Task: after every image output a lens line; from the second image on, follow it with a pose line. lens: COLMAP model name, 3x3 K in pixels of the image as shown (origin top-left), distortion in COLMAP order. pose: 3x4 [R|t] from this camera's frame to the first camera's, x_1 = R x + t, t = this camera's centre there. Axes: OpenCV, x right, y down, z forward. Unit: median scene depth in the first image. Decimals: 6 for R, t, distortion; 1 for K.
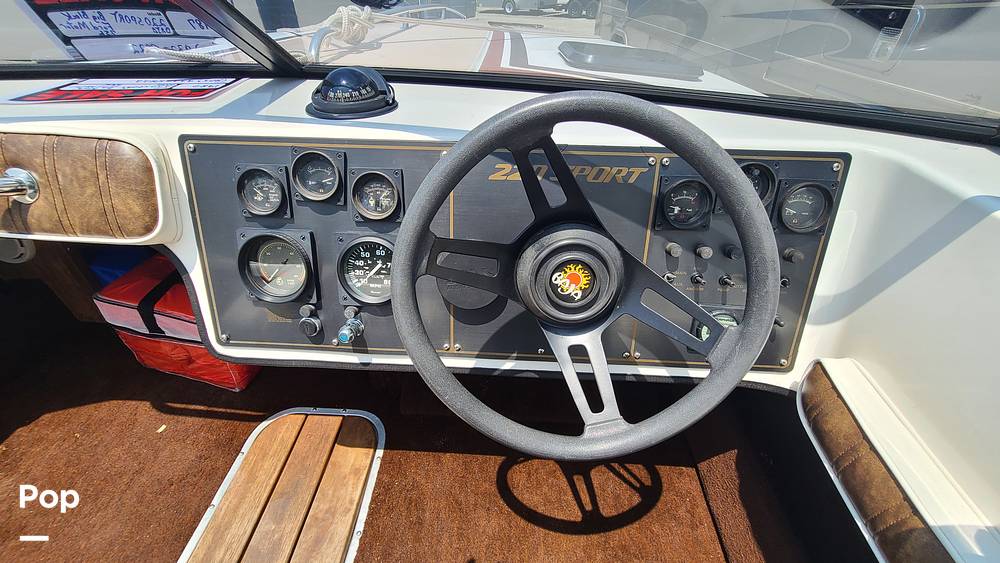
lens RADIAL K [[406.1, 0, 497.2], [0, 406.1, 278.3], [0, 0, 1]] dist [-0.000314, -0.000268]
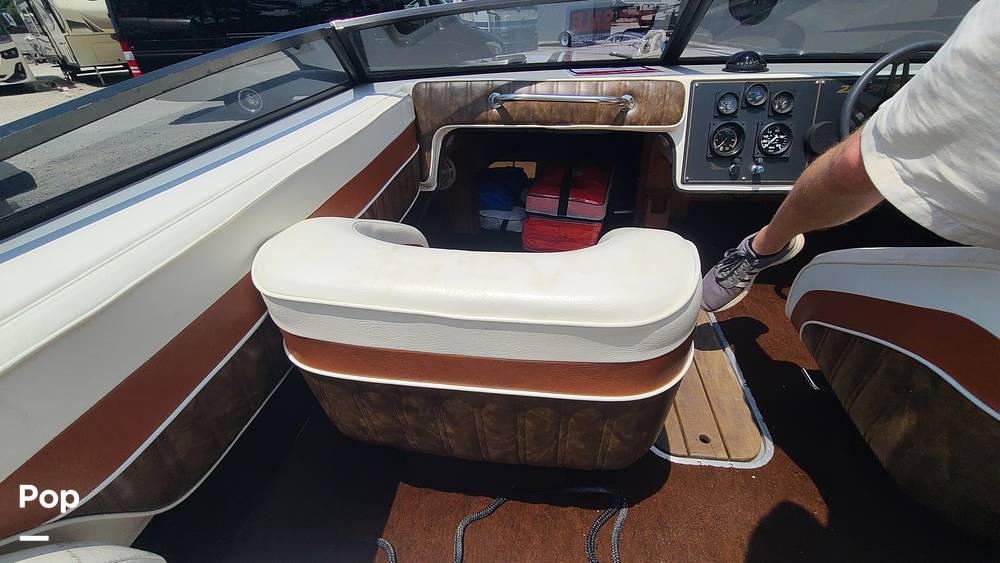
lens RADIAL K [[396.5, 0, 516.7], [0, 396.5, 276.8], [0, 0, 1]] dist [-0.000503, -0.000009]
pose [[0.997513, -0.007928, -0.070029, -1.561868], [0.003983, 0.998407, -0.056283, 0.844548], [0.070364, 0.055864, 0.995956, -1.189640]]
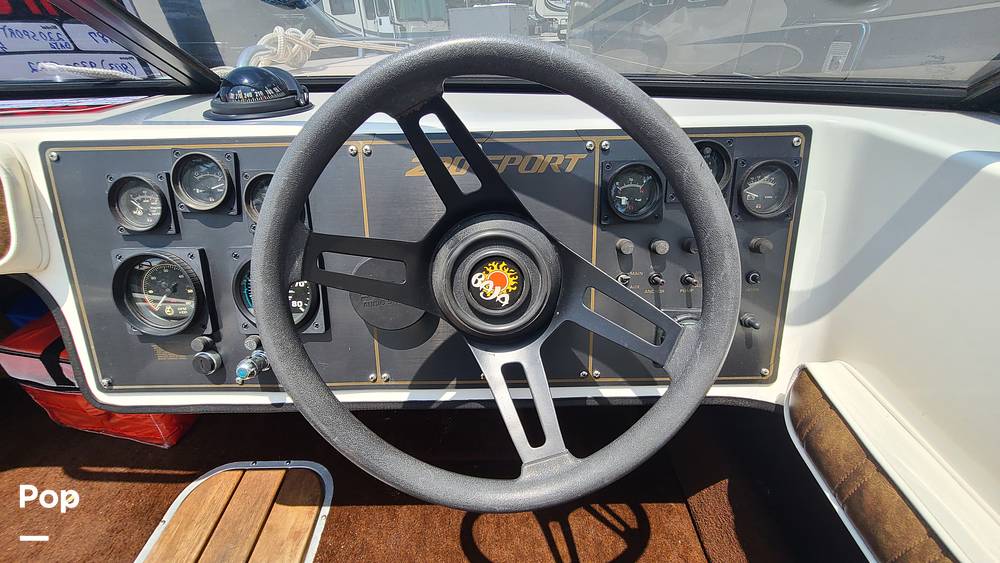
lens RADIAL K [[406.1, 0, 497.2], [0, 406.1, 278.3], [0, 0, 1]] dist [-0.000314, -0.000268]
pose [[0.998142, -0.052878, 0.030283, 0.128791], [0.055273, 0.994876, -0.084654, 0.053215], [-0.025652, 0.086170, 0.995950, 0.147024]]
